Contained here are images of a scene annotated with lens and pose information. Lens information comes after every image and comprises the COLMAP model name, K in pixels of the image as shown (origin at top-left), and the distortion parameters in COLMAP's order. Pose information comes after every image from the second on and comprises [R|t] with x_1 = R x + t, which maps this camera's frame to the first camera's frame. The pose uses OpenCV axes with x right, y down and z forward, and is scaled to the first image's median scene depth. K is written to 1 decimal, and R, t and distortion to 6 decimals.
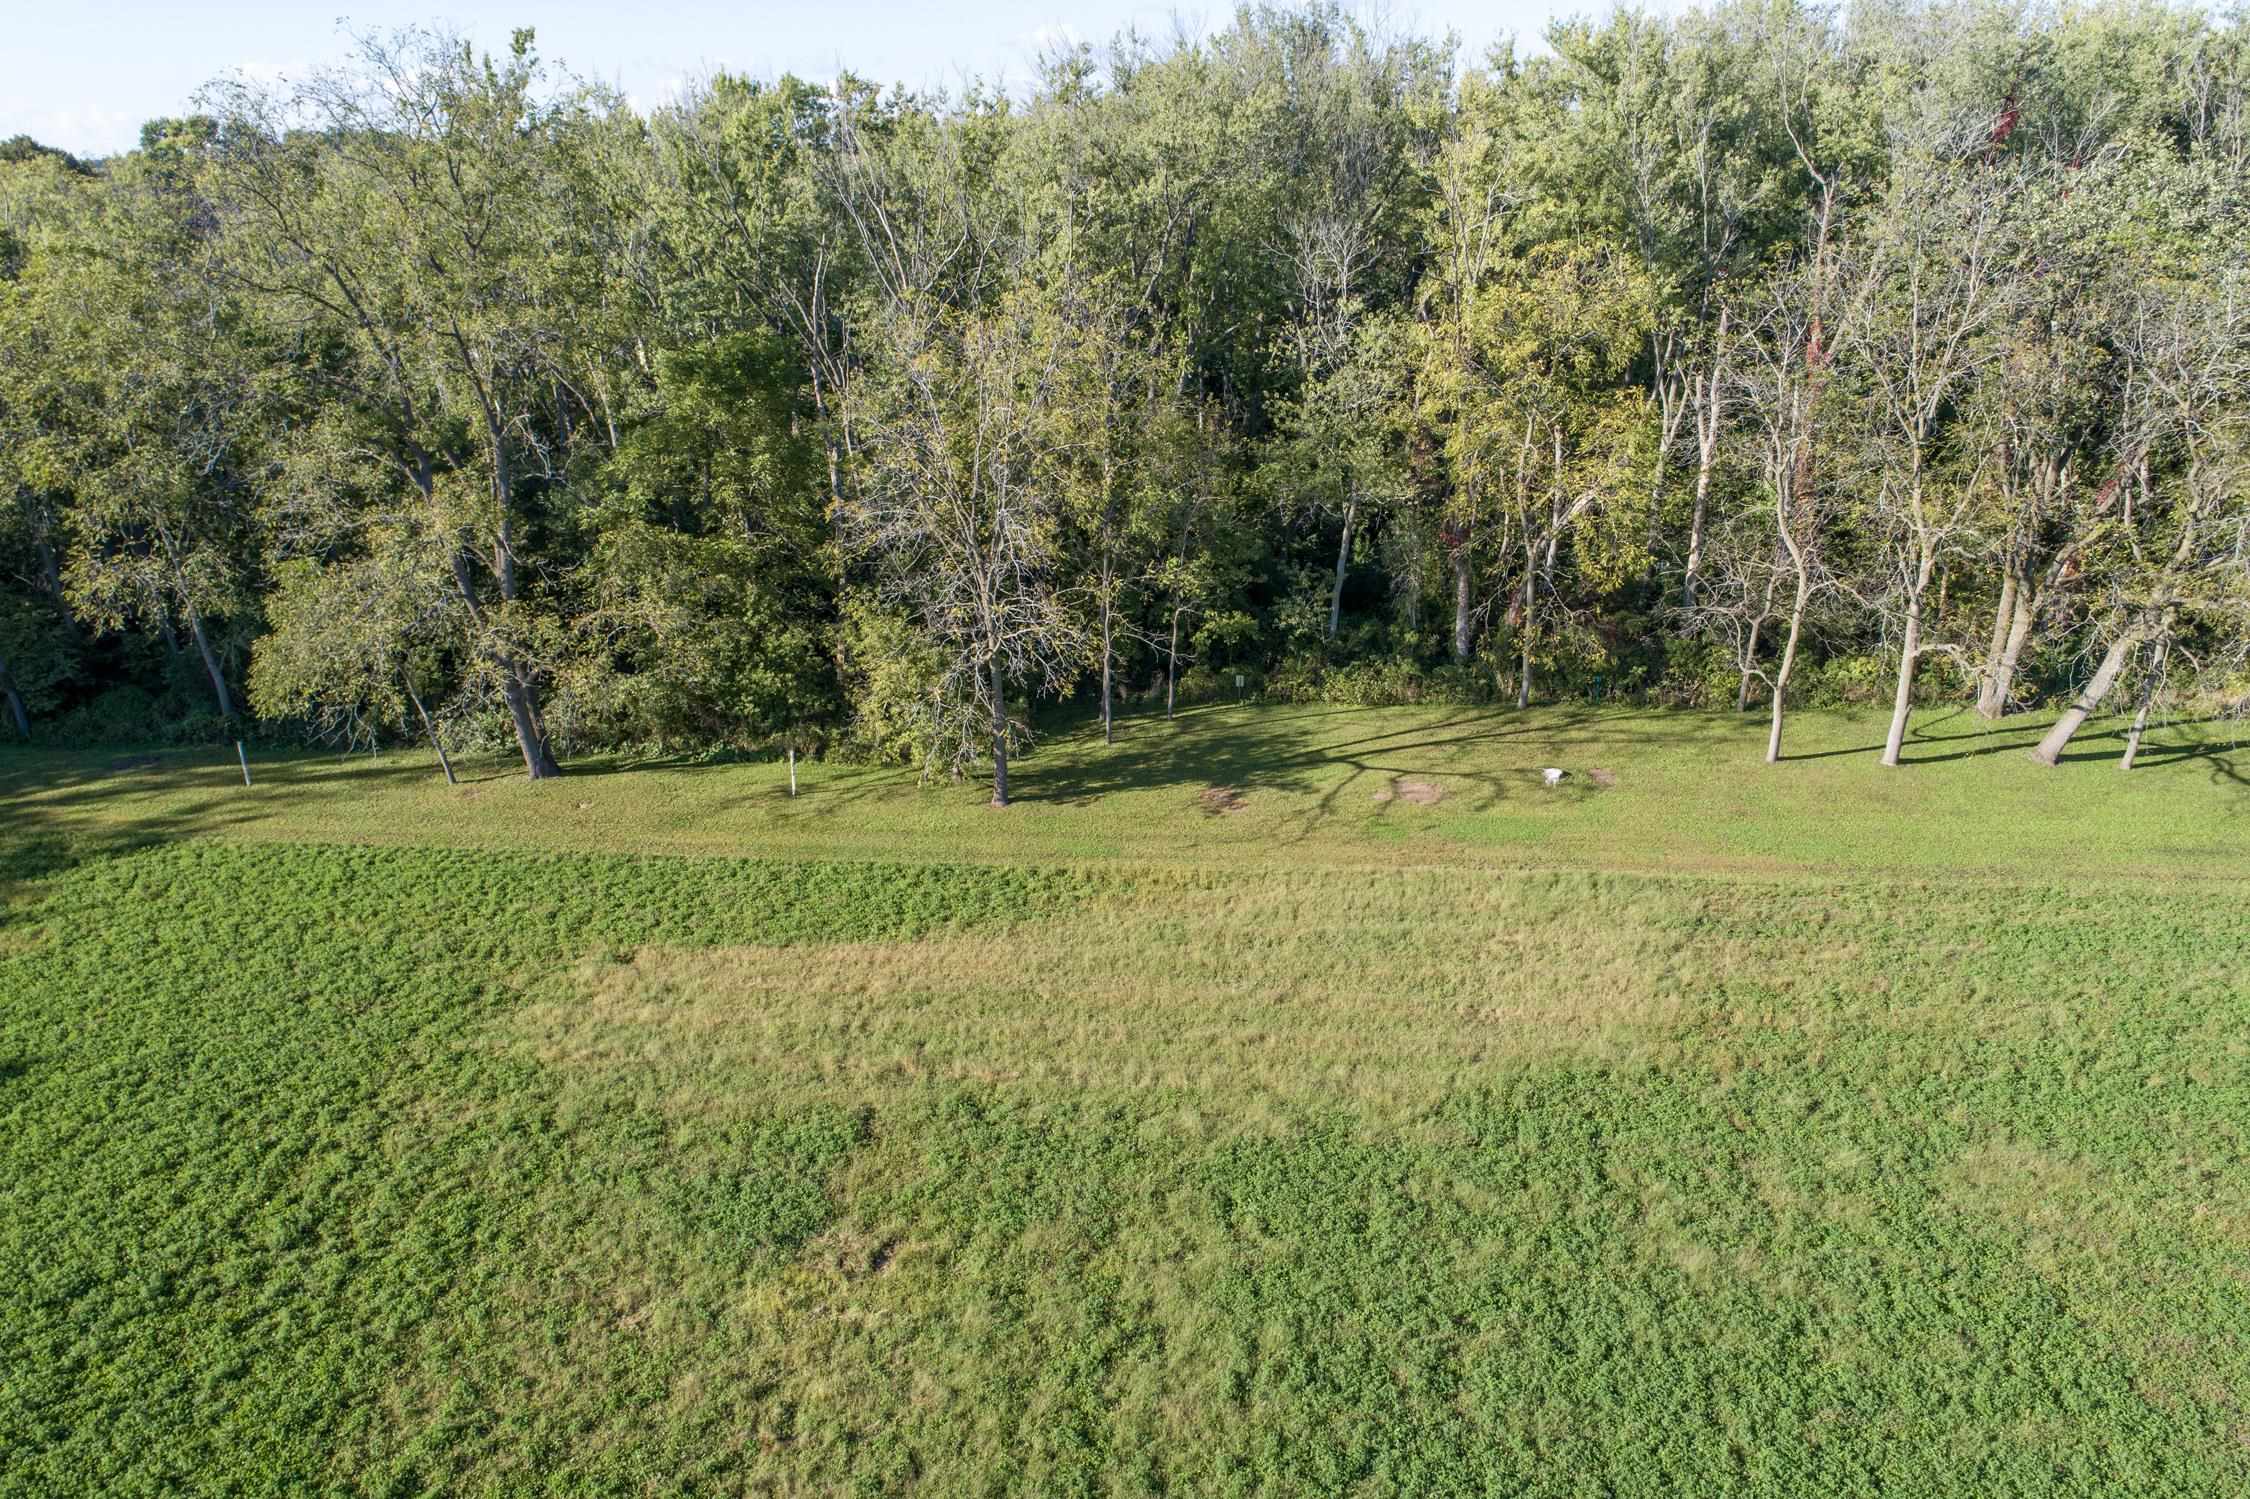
lens RADIAL K [[1522.1, 0, 1132.0], [0, 1522.1, 751.0], [0, 0, 1]] dist [-0.010935, 0.010239]
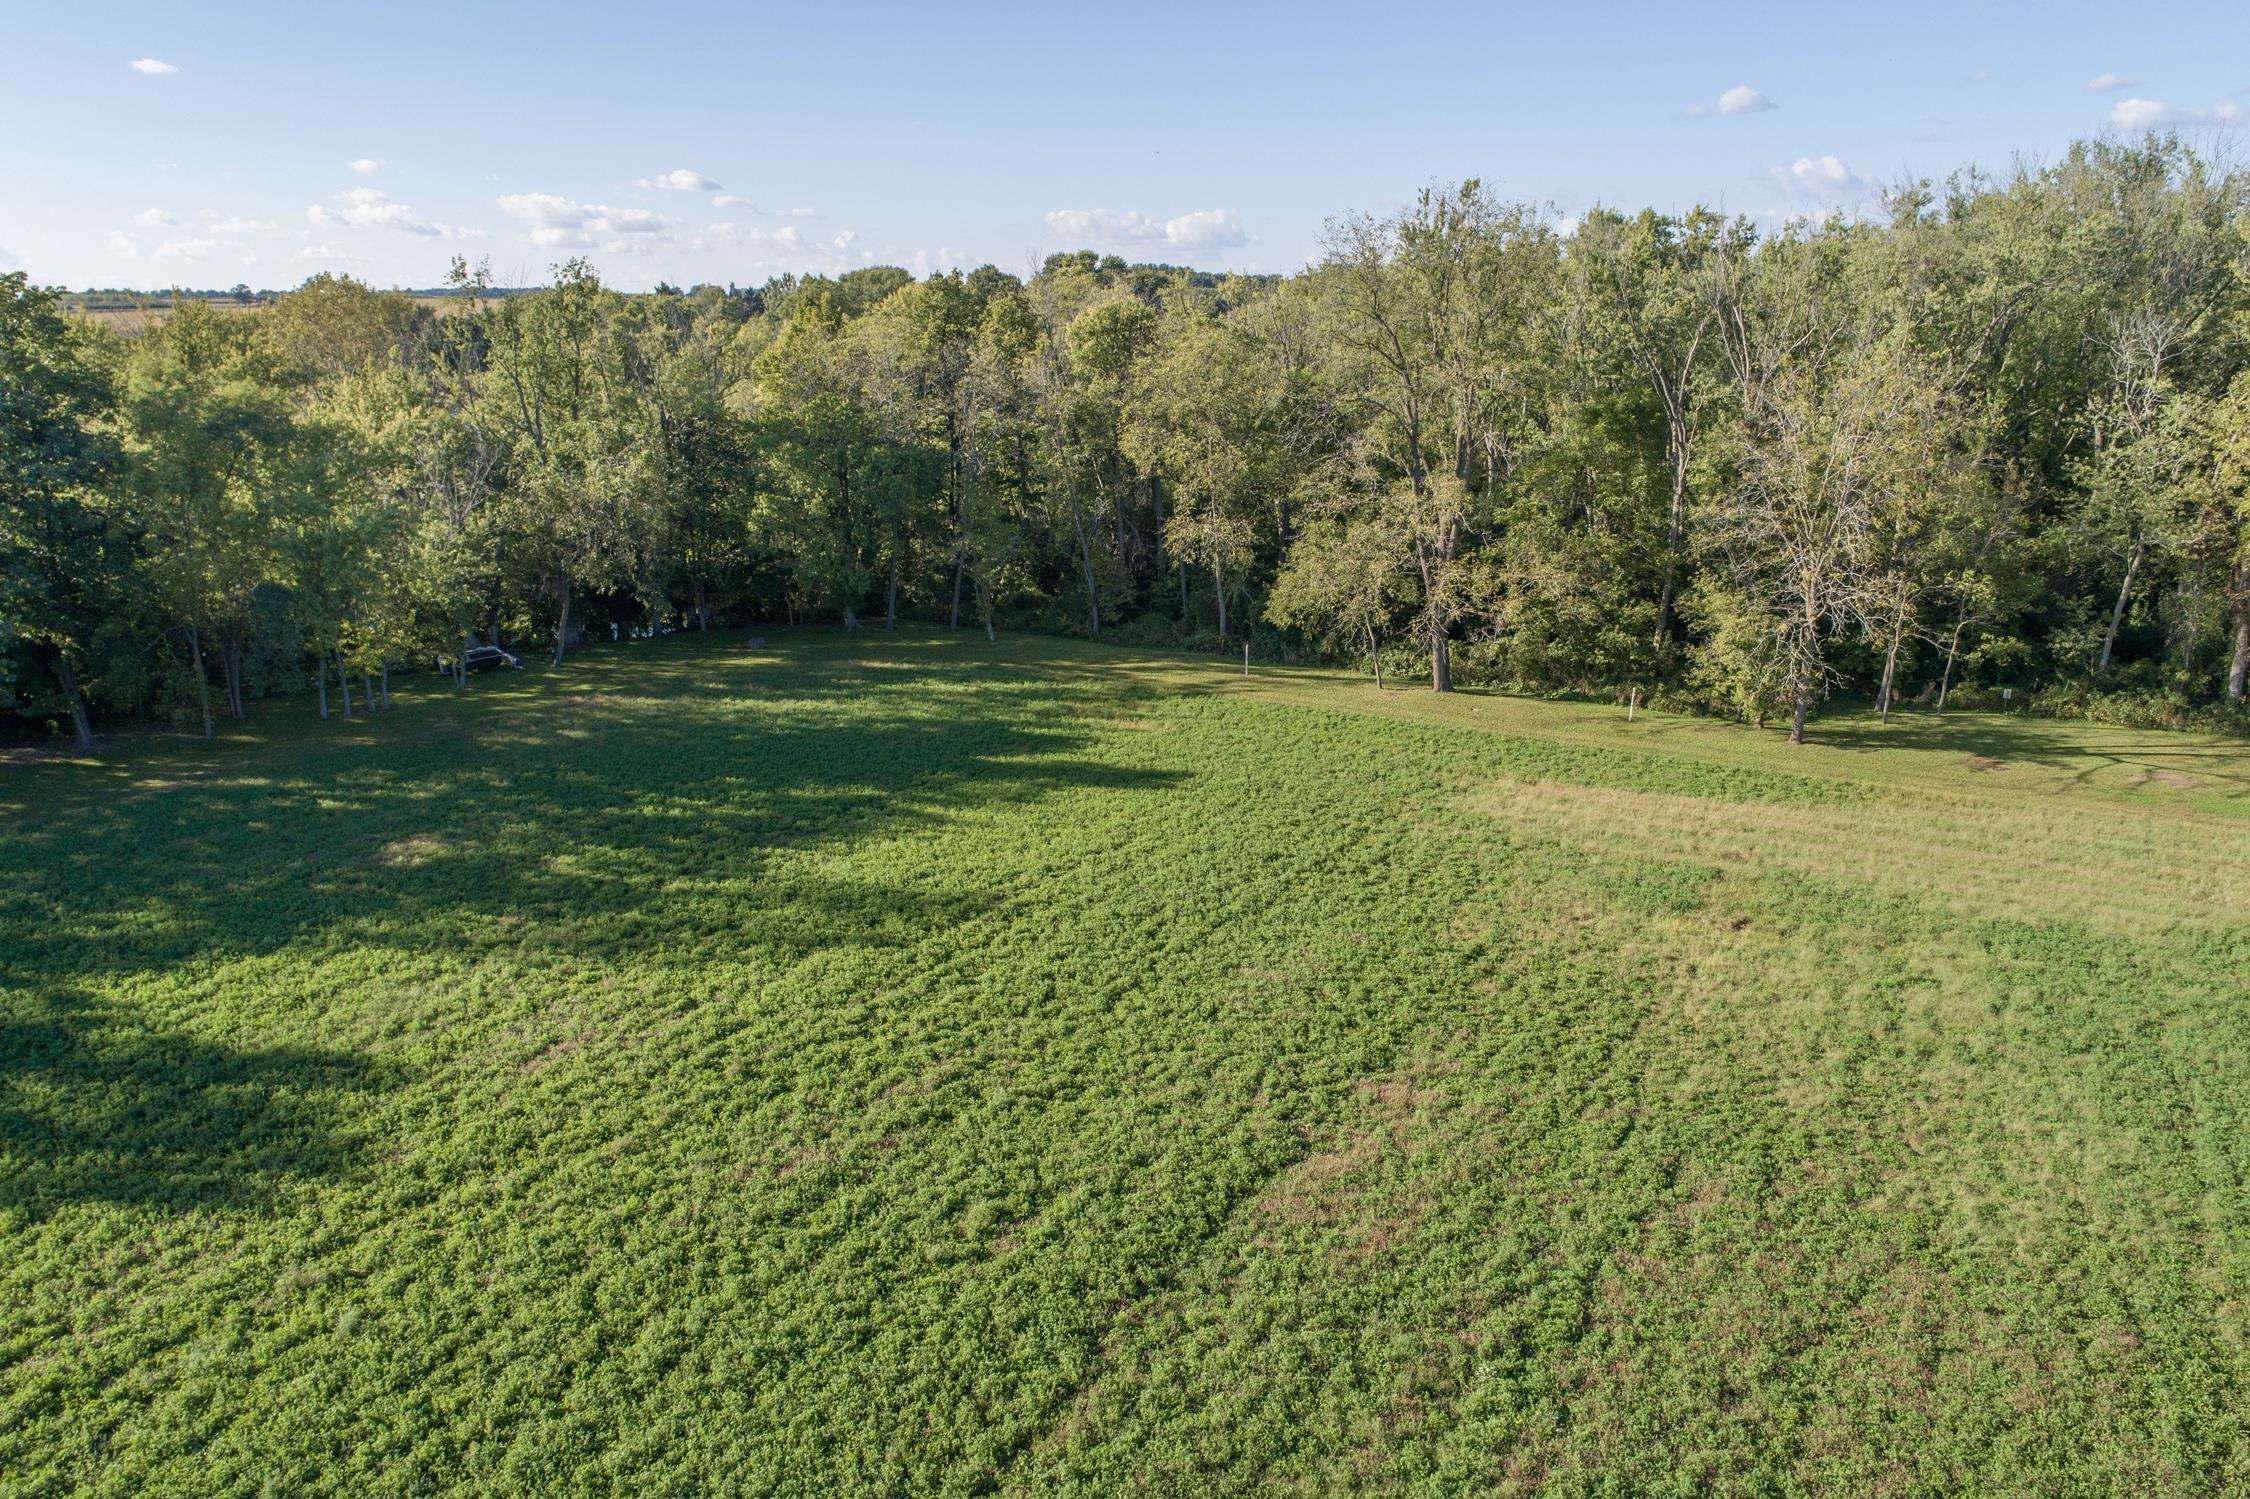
lens RADIAL K [[1522.1, 0, 1115.6], [0, 1522.1, 749.6], [0, 0, 1]] dist [-0.010935, 0.010239]
pose [[0.899612, 0.130003, -0.416890, -0.061682], [-0.162605, 0.985732, -0.043498, 0.178029], [0.405287, 0.106920, 0.907915, -0.398005]]
